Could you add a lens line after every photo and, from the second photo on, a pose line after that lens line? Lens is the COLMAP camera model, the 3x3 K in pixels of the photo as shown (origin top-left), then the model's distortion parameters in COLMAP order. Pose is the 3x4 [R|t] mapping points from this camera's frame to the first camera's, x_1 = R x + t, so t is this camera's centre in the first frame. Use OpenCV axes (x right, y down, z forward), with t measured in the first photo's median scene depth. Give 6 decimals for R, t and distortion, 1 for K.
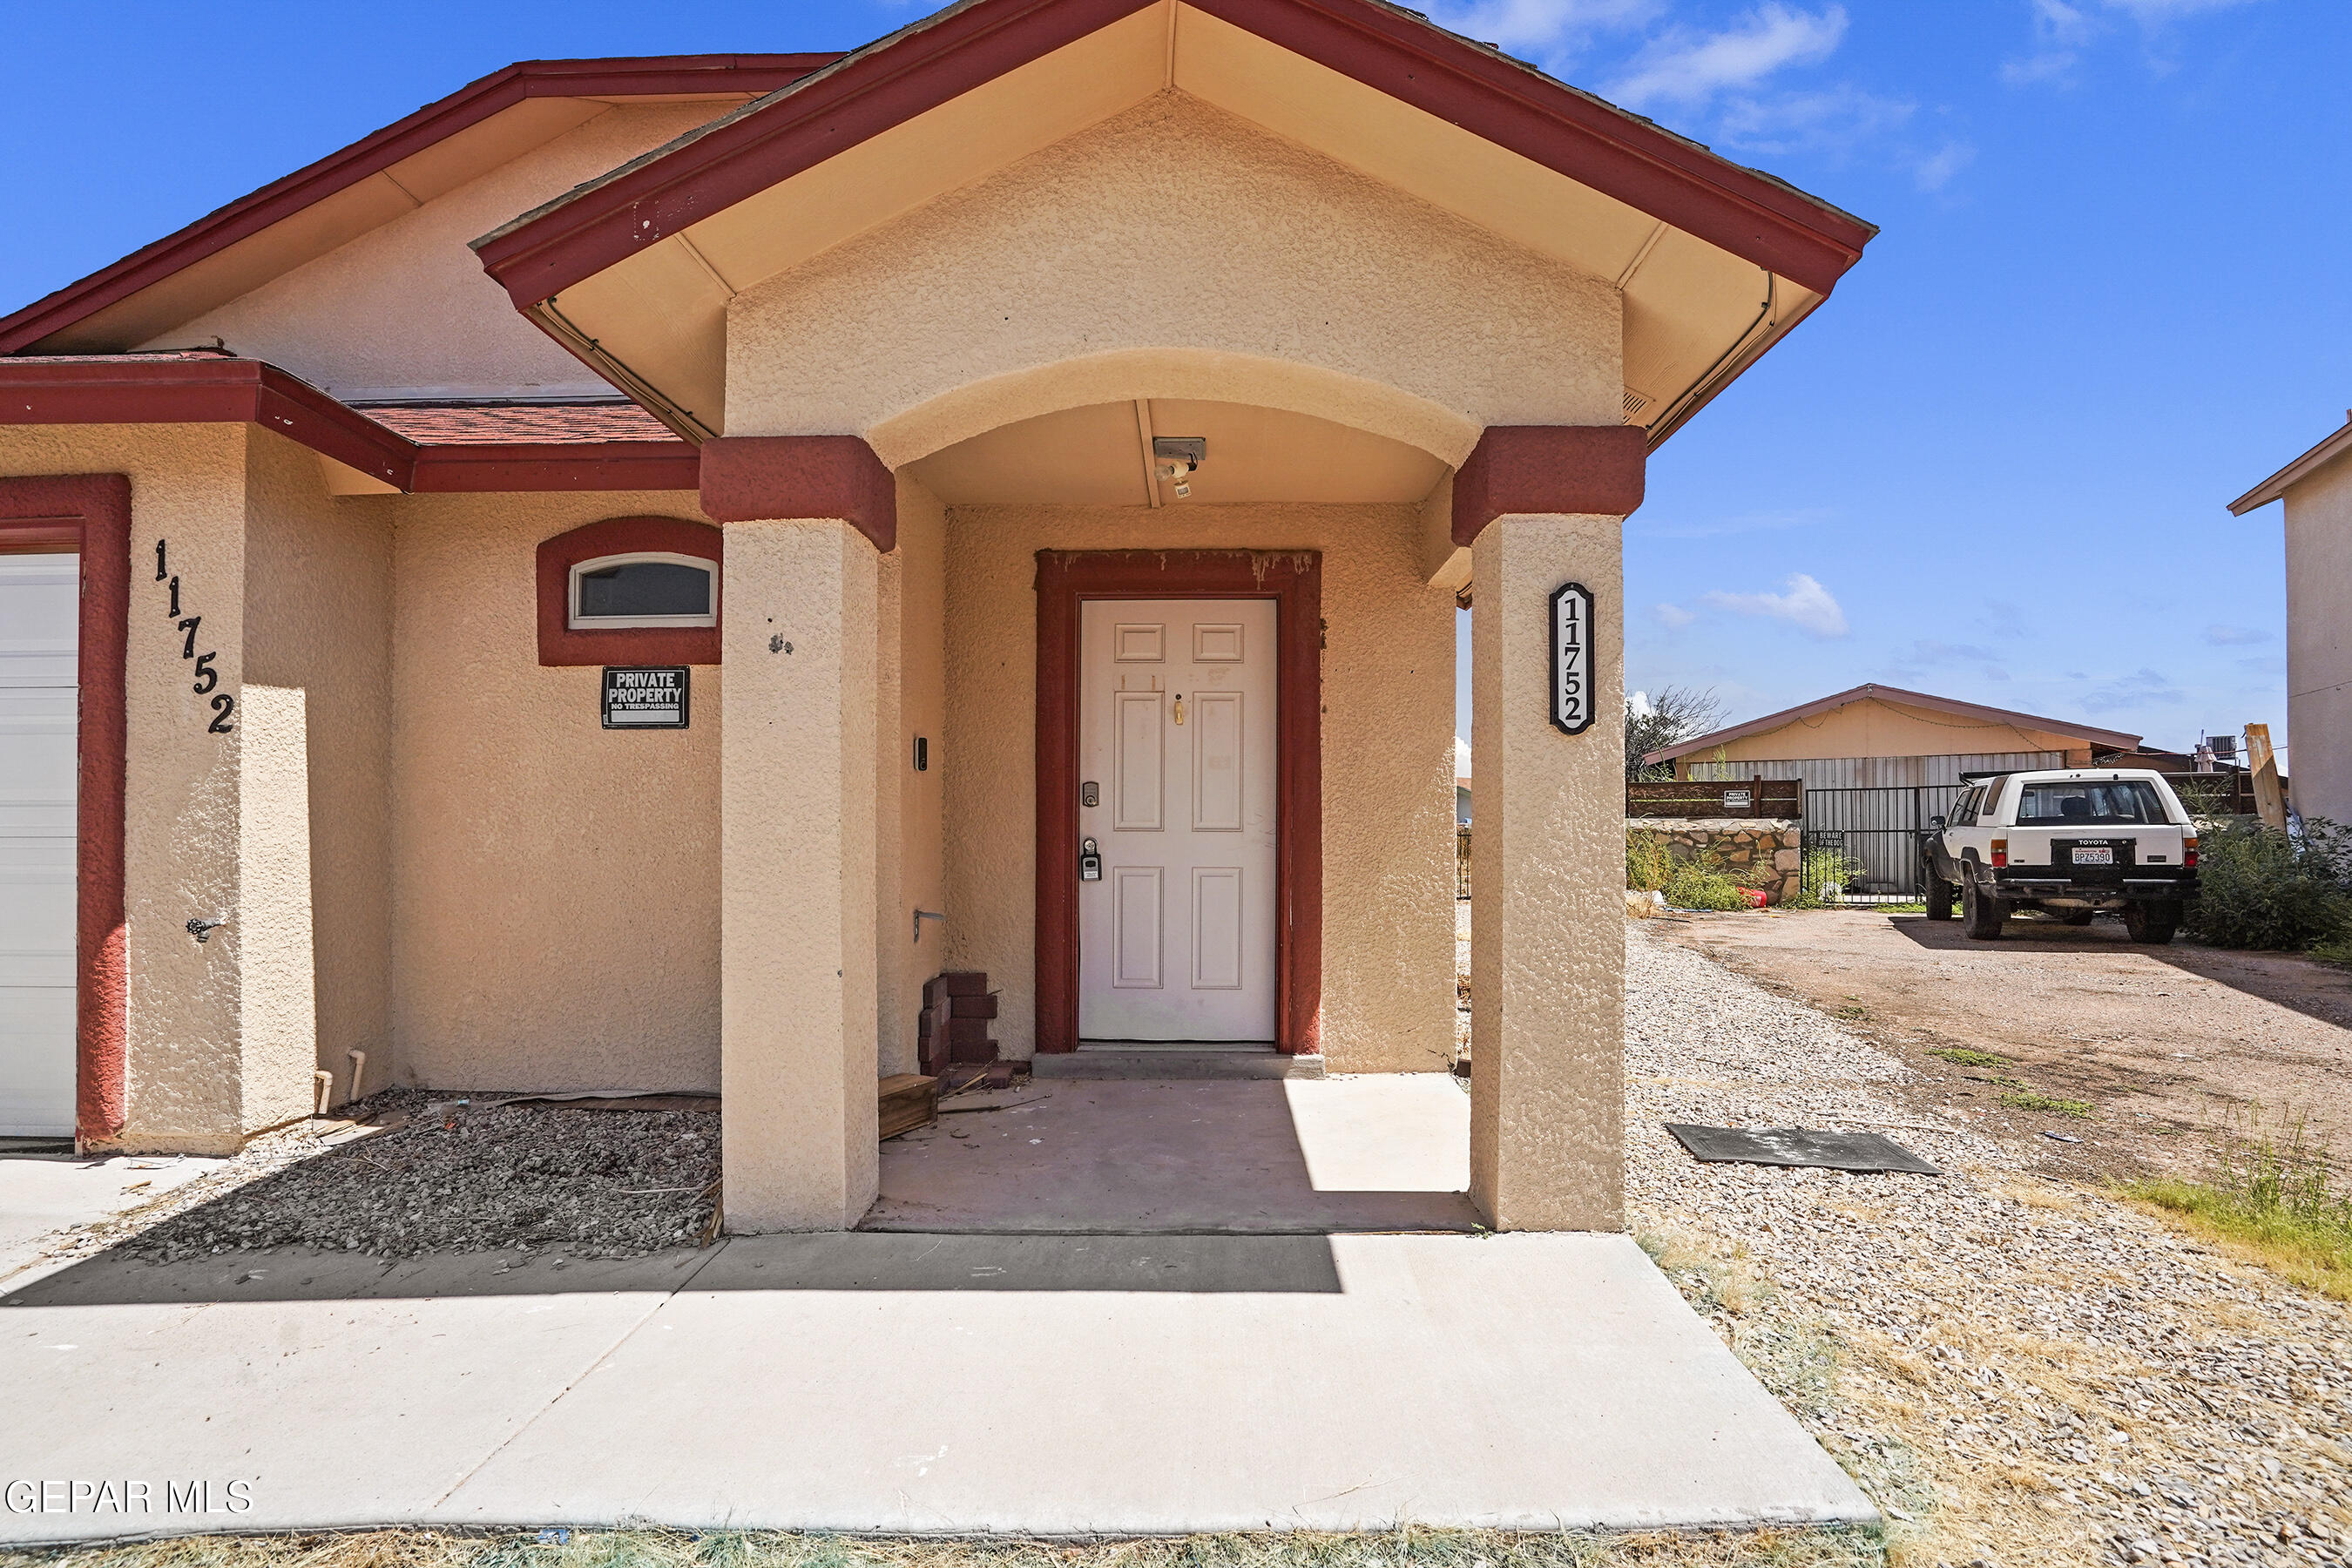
lens RADIAL K [[1096.3, 0, 1157.6], [0, 1096.3, 823.3], [0, 0, 1]] dist [-0.046103, 0.012813]
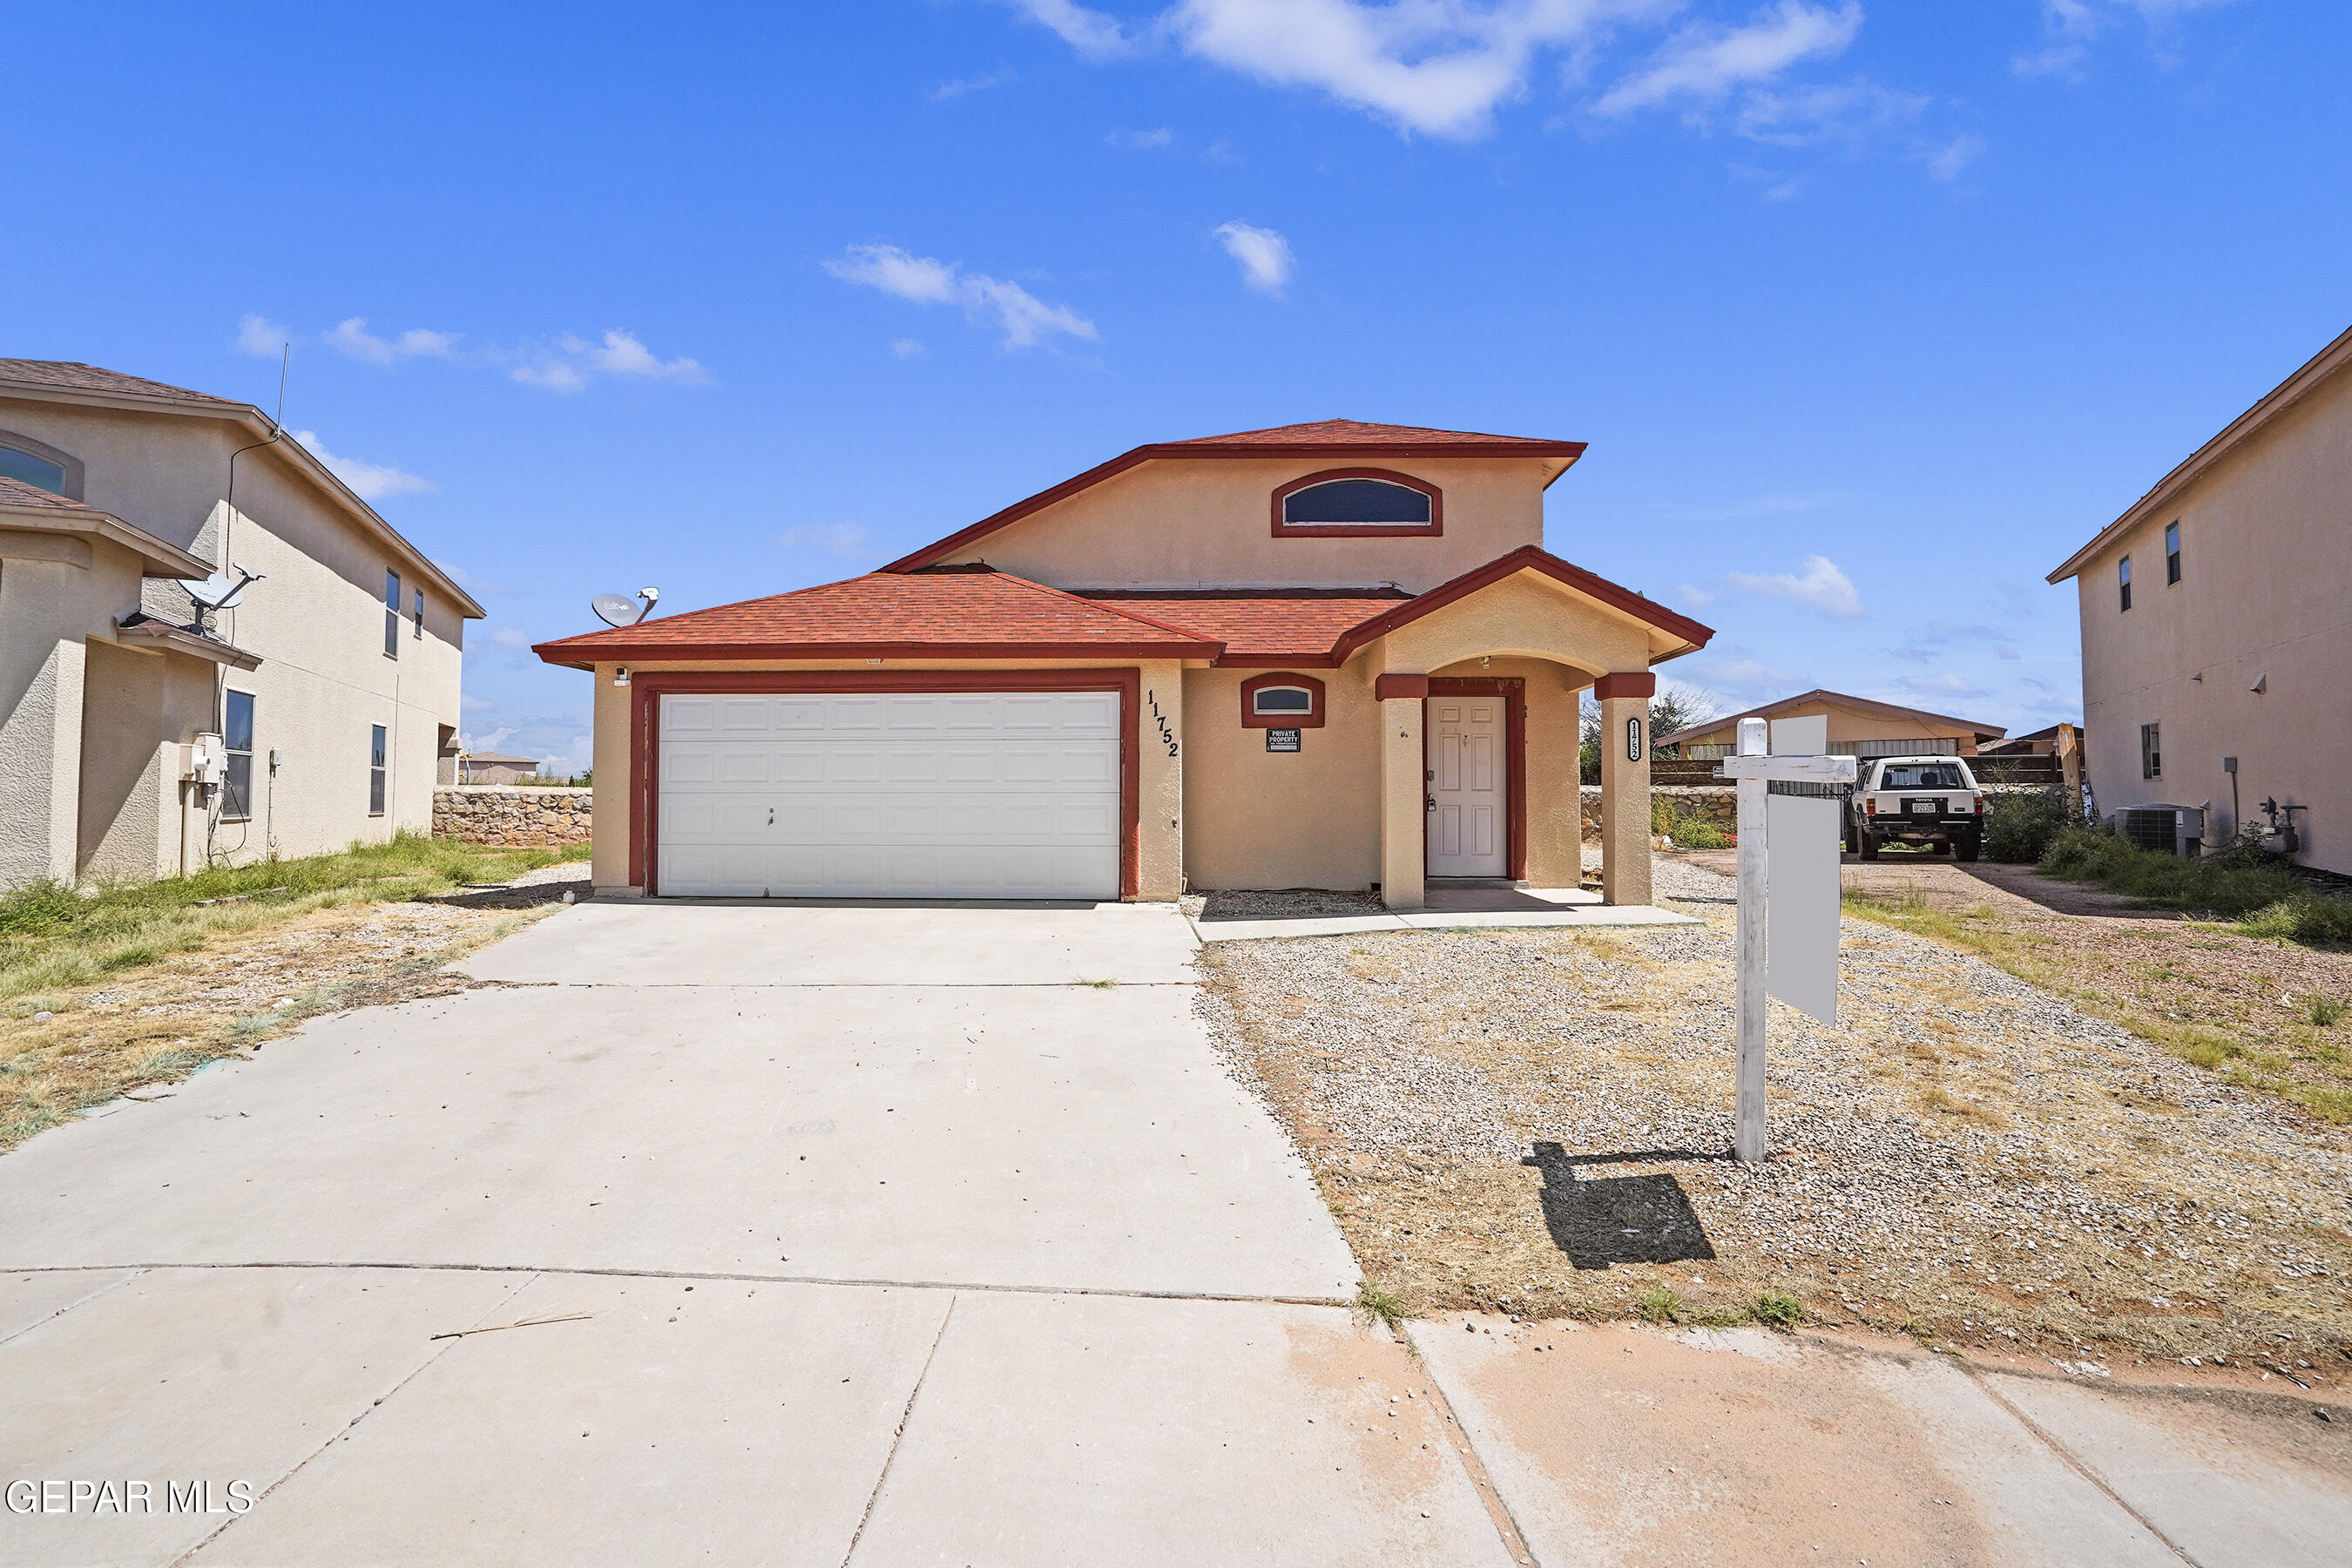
lens RADIAL K [[1138.2, 0, 1176.0], [0, 1138.2, 784.0], [0, 0, 1]] dist [-0.048955, 0.017488]
pose [[0.999975, -0.002479, 0.006607, -0.329944], [0.002554, 0.999933, -0.011307, 0.009723], [-0.006578, 0.011323, 0.999914, -0.784210]]
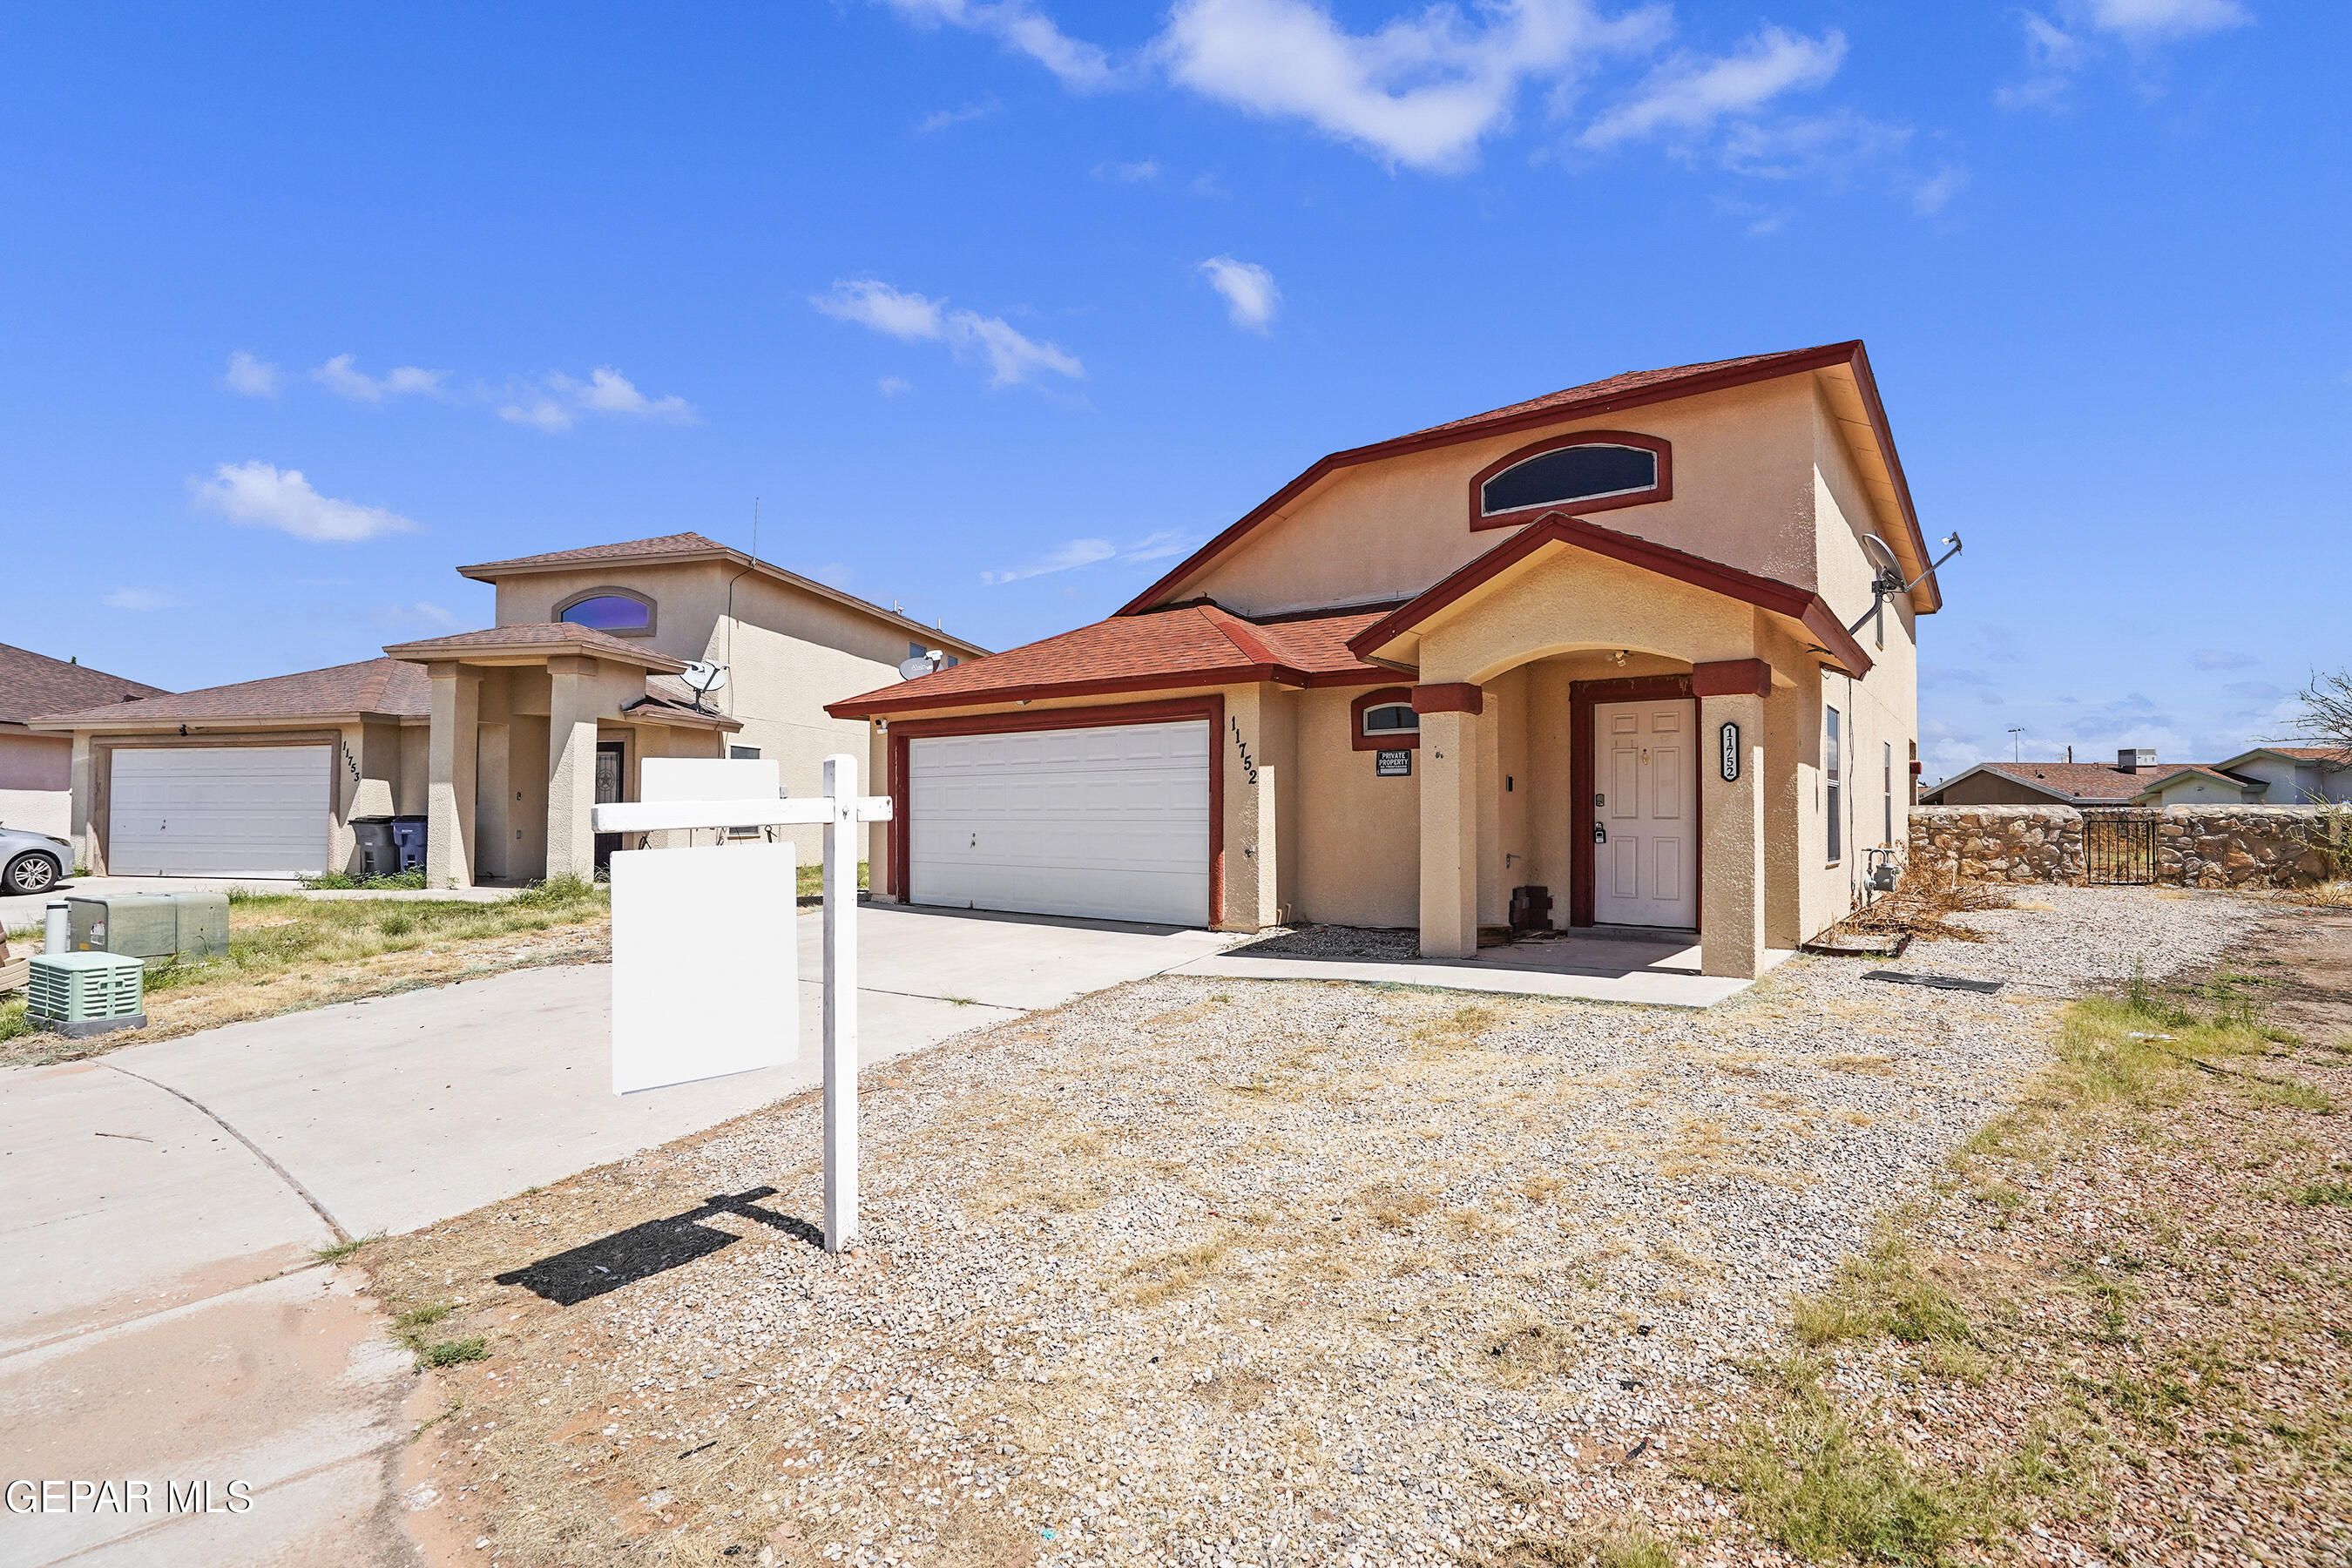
lens RADIAL K [[1134.4, 0, 1160.2], [0, 1134.4, 809.1], [0, 0, 1]] dist [-0.040110, 0.000614]
pose [[0.805904, -0.005676, -0.592019, 0.261417], [0.002465, 0.999978, -0.006232, 0.000375], [0.592041, 0.003563, 0.805900, -0.582335]]
